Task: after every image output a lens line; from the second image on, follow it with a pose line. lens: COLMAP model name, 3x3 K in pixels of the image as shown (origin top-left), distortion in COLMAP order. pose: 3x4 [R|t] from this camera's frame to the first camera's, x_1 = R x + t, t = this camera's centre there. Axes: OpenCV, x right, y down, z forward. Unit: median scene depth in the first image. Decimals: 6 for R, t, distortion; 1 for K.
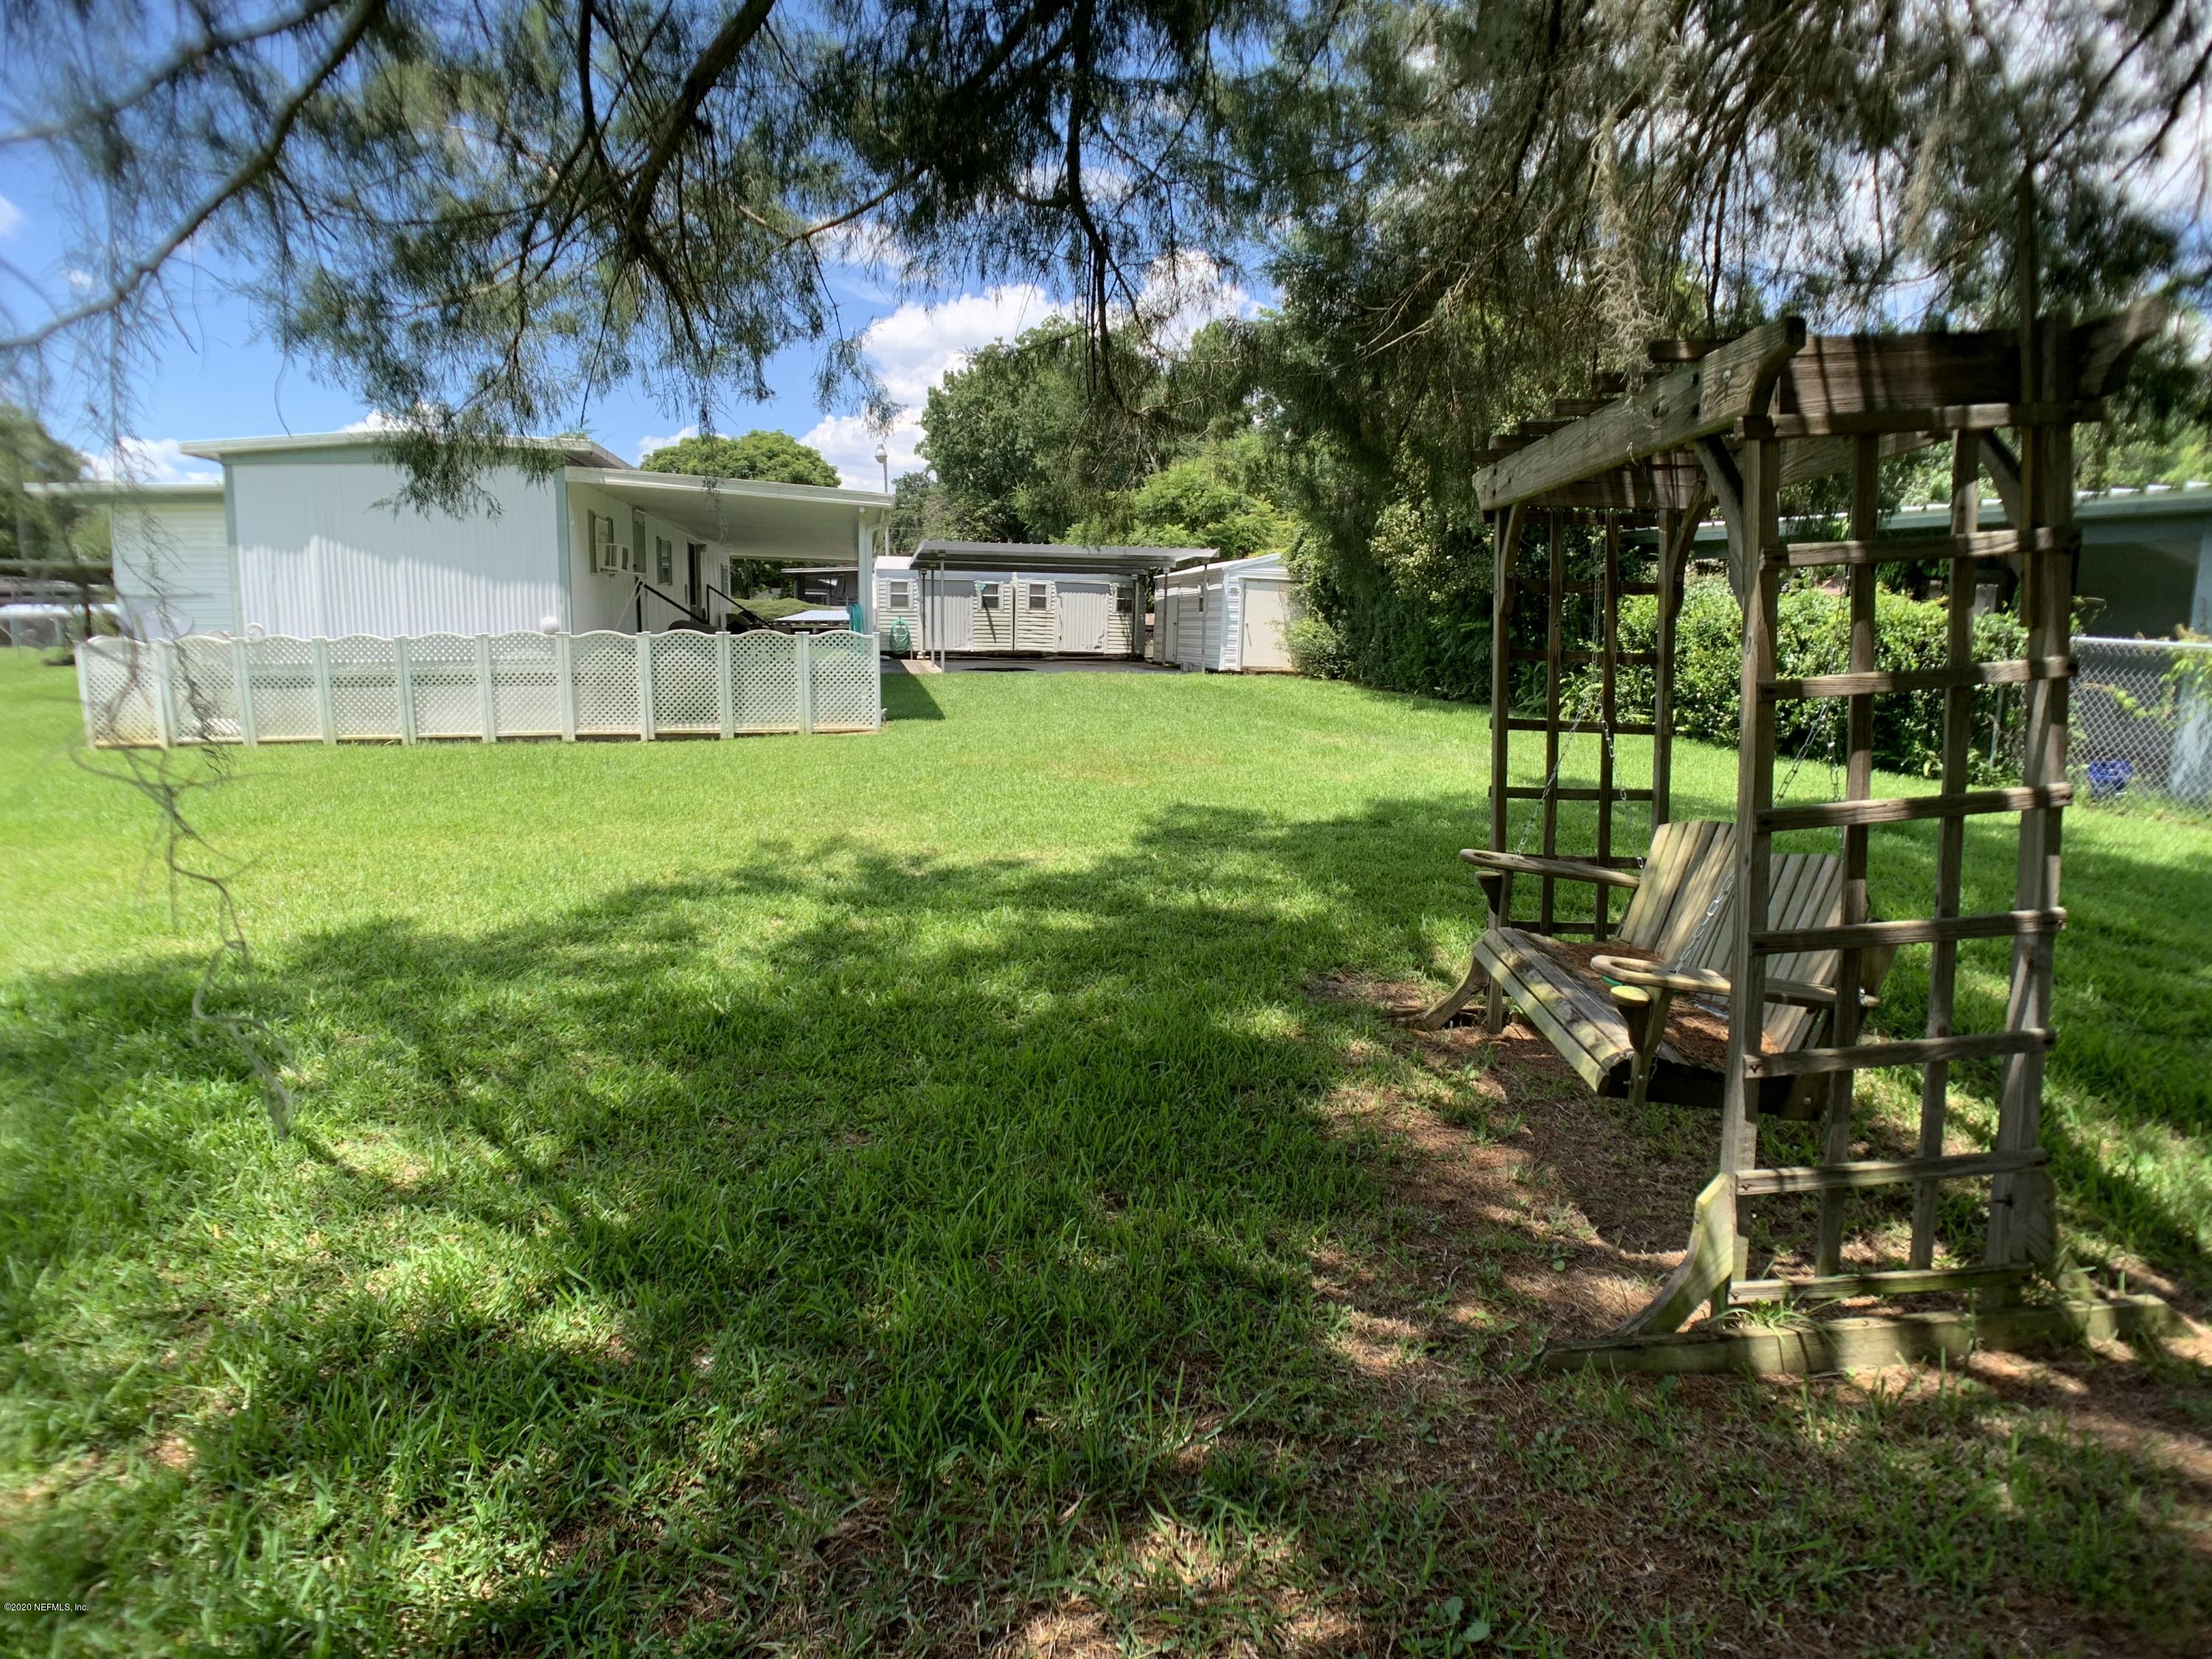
lens RADIAL K [[1196.0, 0, 1116.7], [0, 1196.0, 826.4], [0, 0, 1]] dist [-0.086880, 0.007158]
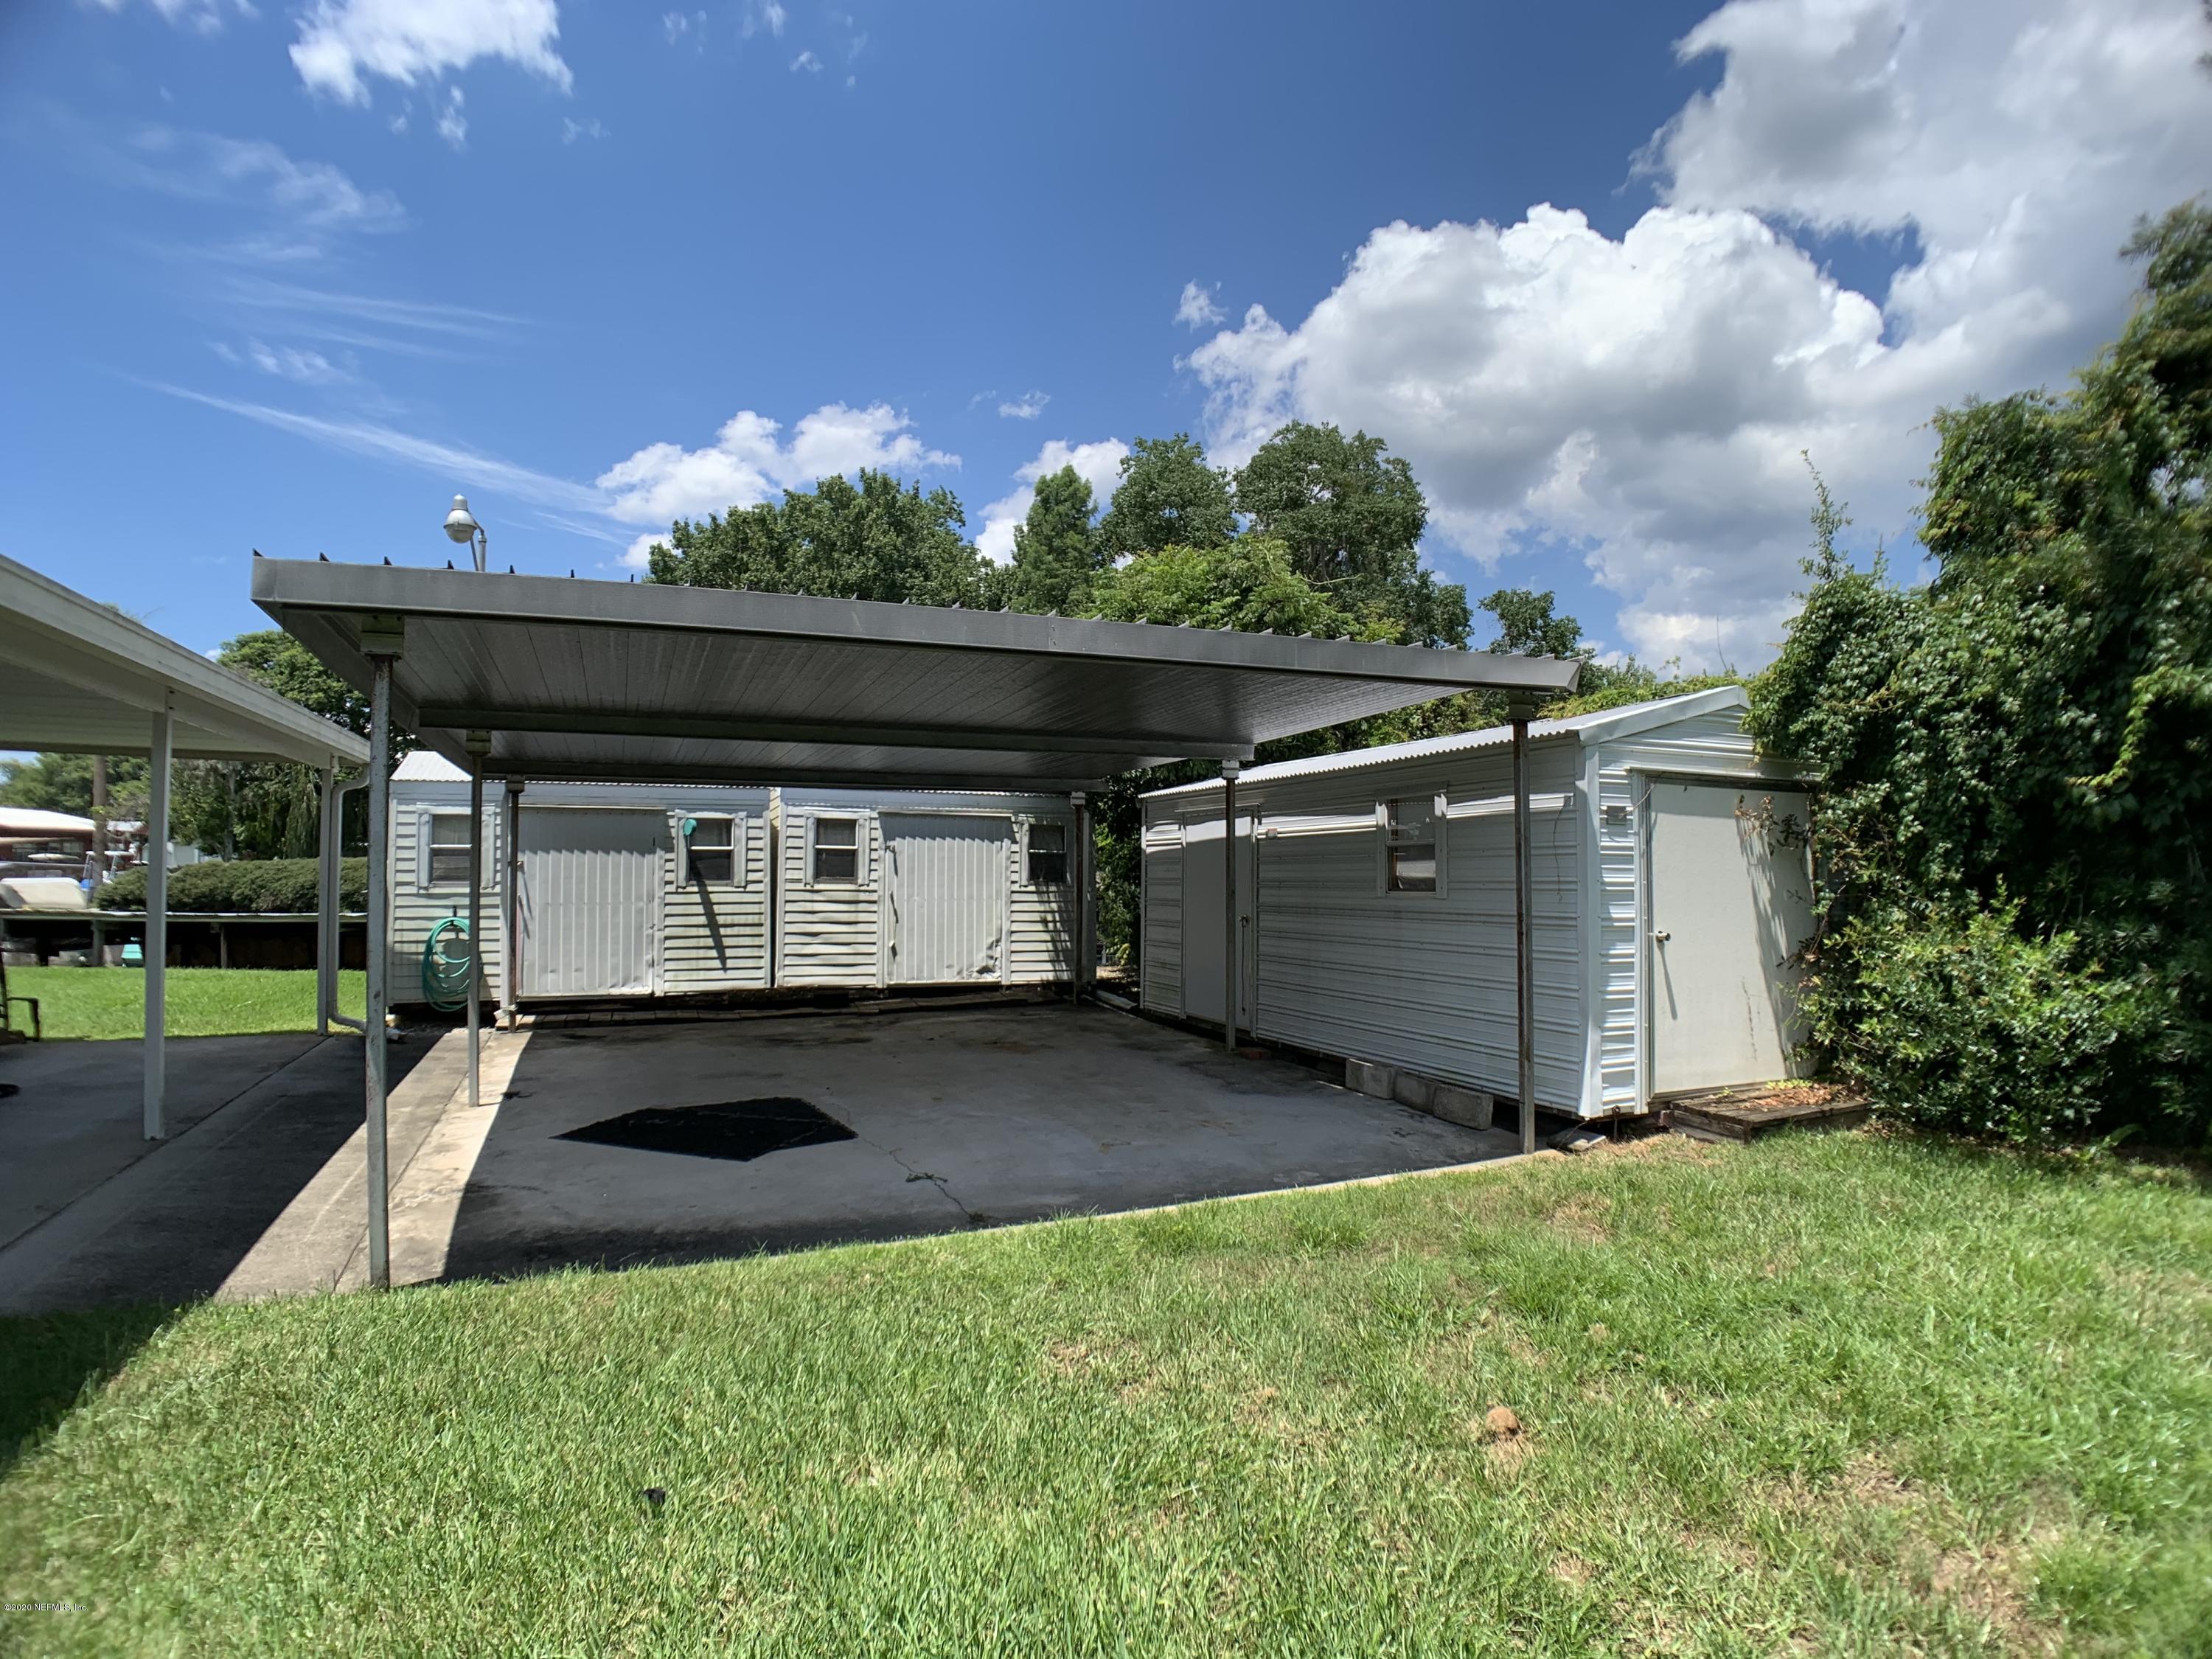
lens RADIAL K [[1196.0, 0, 1107.8], [0, 1196.0, 818.9], [0, 0, 1]] dist [-0.086880, 0.007158]
pose [[0.982691, -0.012872, 0.184807, -0.051256], [0.051559, 0.977172, -0.206098, -0.119308], [-0.177935, 0.212059, 0.960921, 0.615449]]
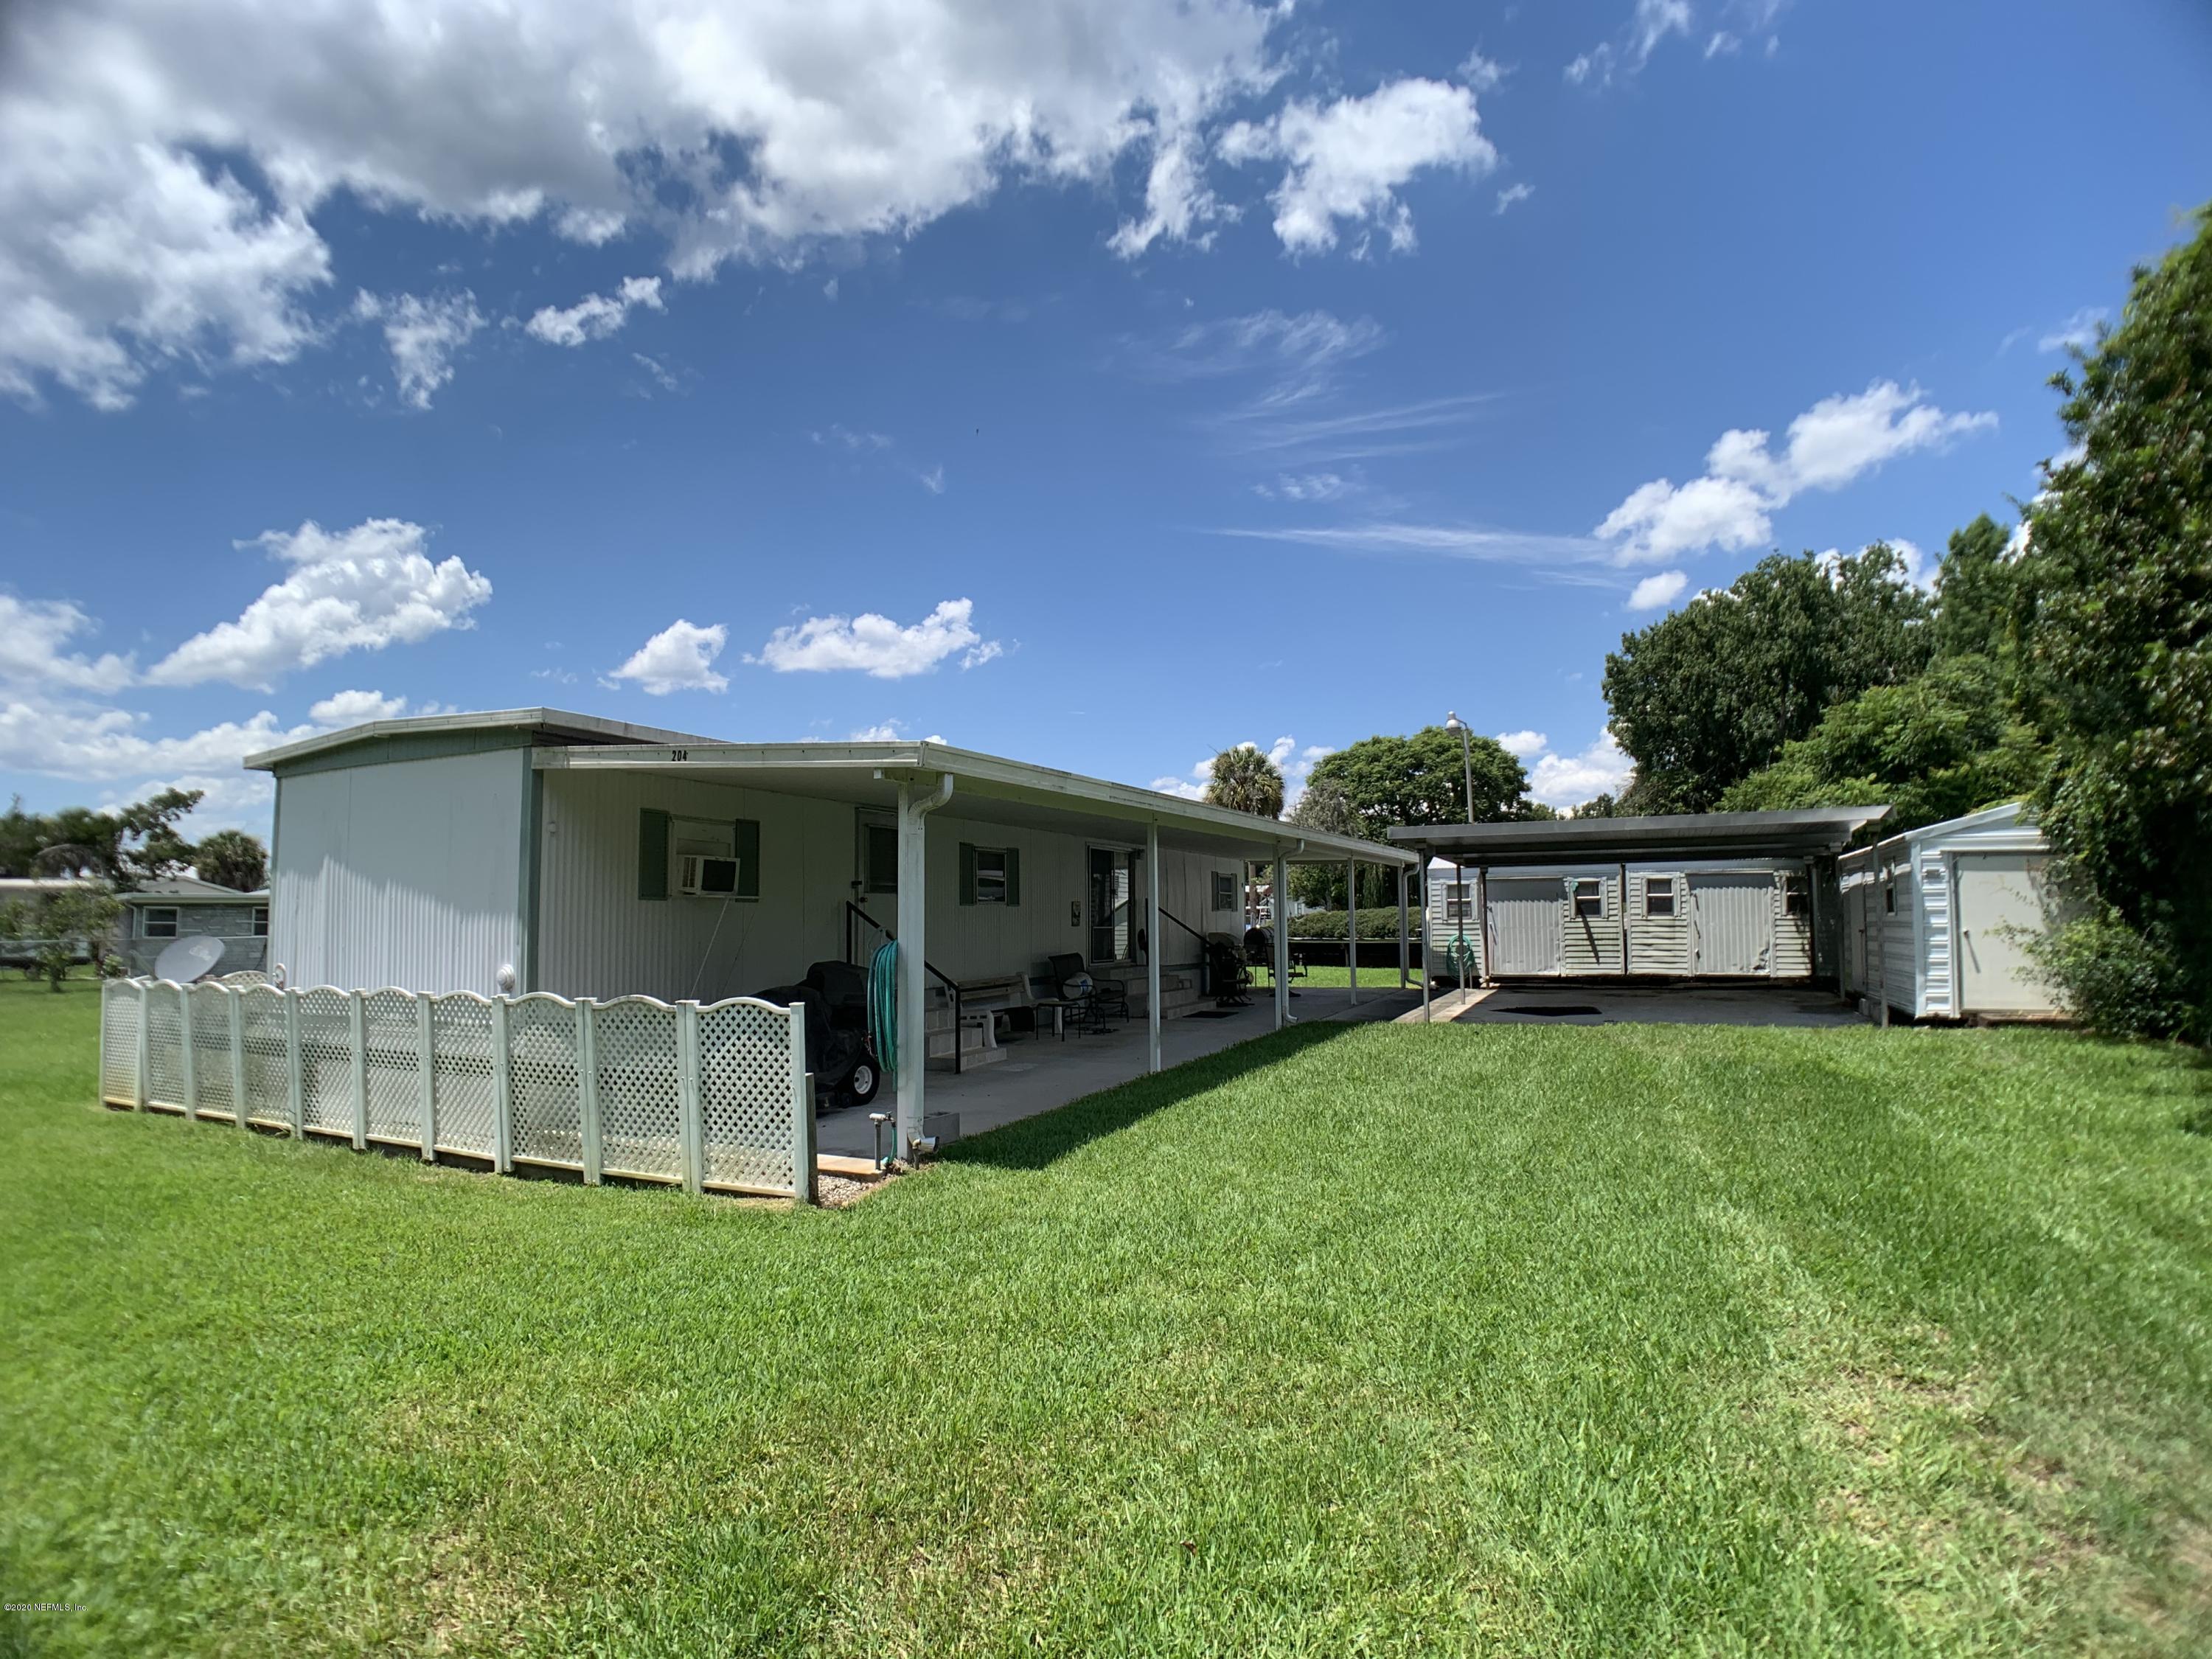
lens RADIAL K [[1196.0, 0, 1106.9], [0, 1196.0, 809.7], [0, 0, 1]] dist [-0.086880, 0.007158]
pose [[0.801313, -0.082086, -0.592587, 0.087197], [-0.077563, 0.967926, -0.238962, -0.054717], [0.593196, 0.237446, 0.769245, 0.277413]]
